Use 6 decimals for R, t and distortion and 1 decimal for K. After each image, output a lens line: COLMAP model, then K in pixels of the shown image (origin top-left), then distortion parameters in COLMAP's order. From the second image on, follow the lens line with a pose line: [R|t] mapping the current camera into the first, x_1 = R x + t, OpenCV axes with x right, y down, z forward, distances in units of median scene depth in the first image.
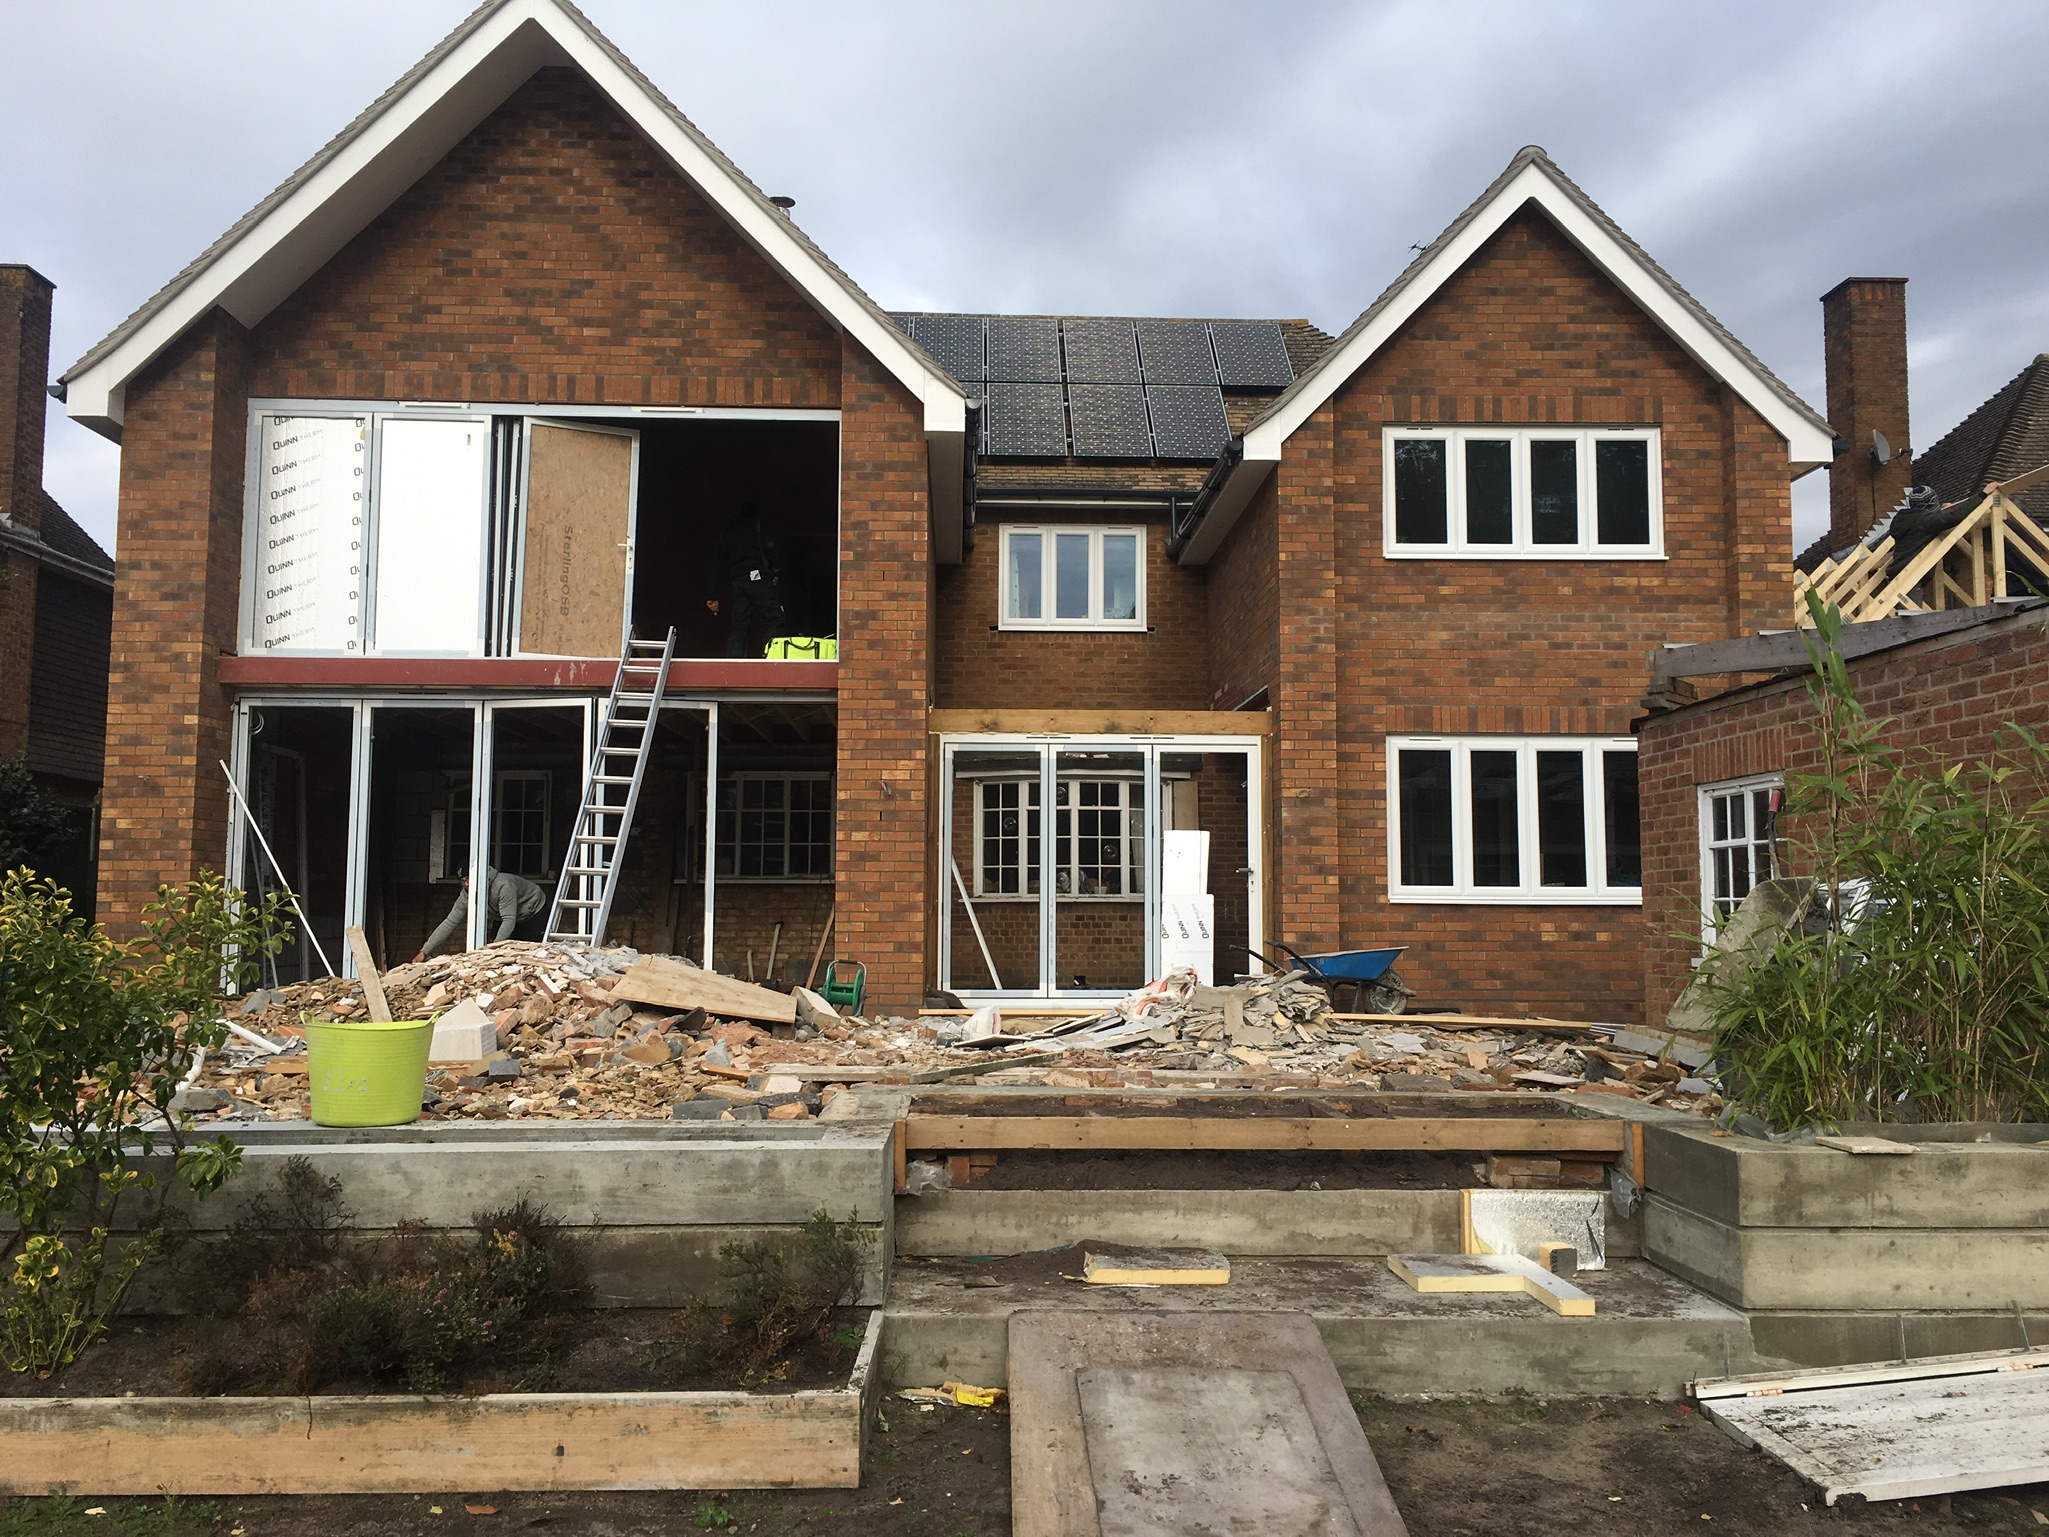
lens RADIAL K [[1733.9, 0, 1024.3], [0, 1733.9, 731.3], [0, 0, 1]] dist [0.082844, -0.111090]
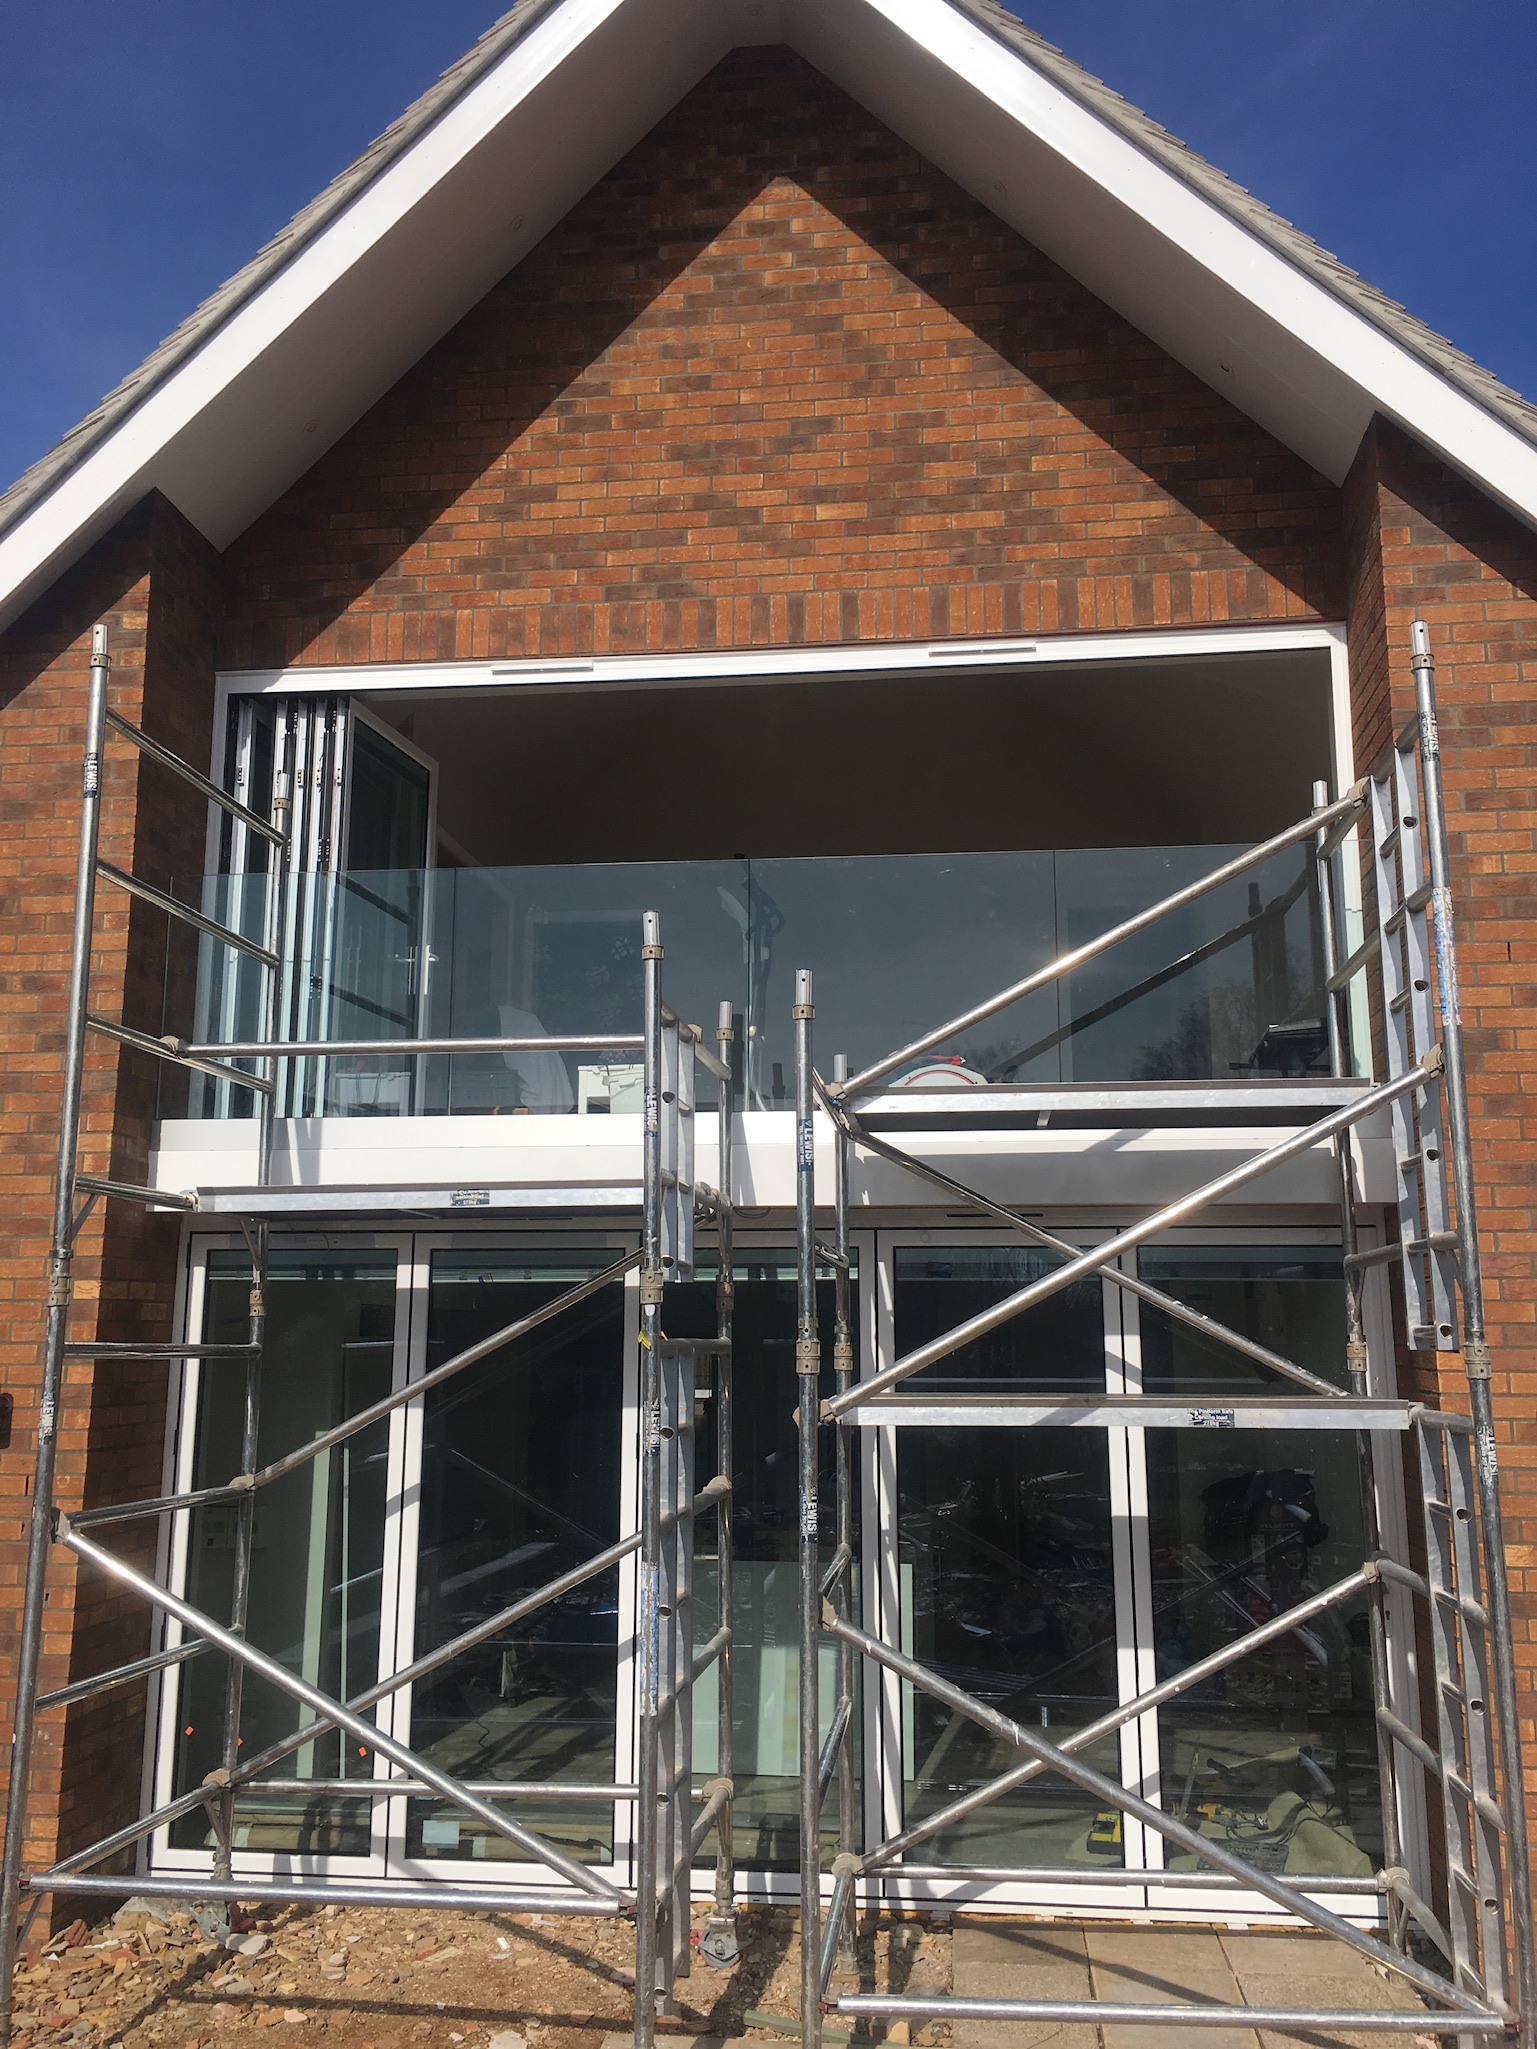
lens RADIAL K [[1733.9, 0, 760.1], [0, 1733.9, 991.1], [0, 0, 1]] dist [0.082844, -0.111090]
pose [[0.986647, -0.031225, -0.159851, -0.189954], [0.016744, 0.995697, -0.091148, -0.039146], [0.162009, 0.087254, 0.982924, 0.497333]]
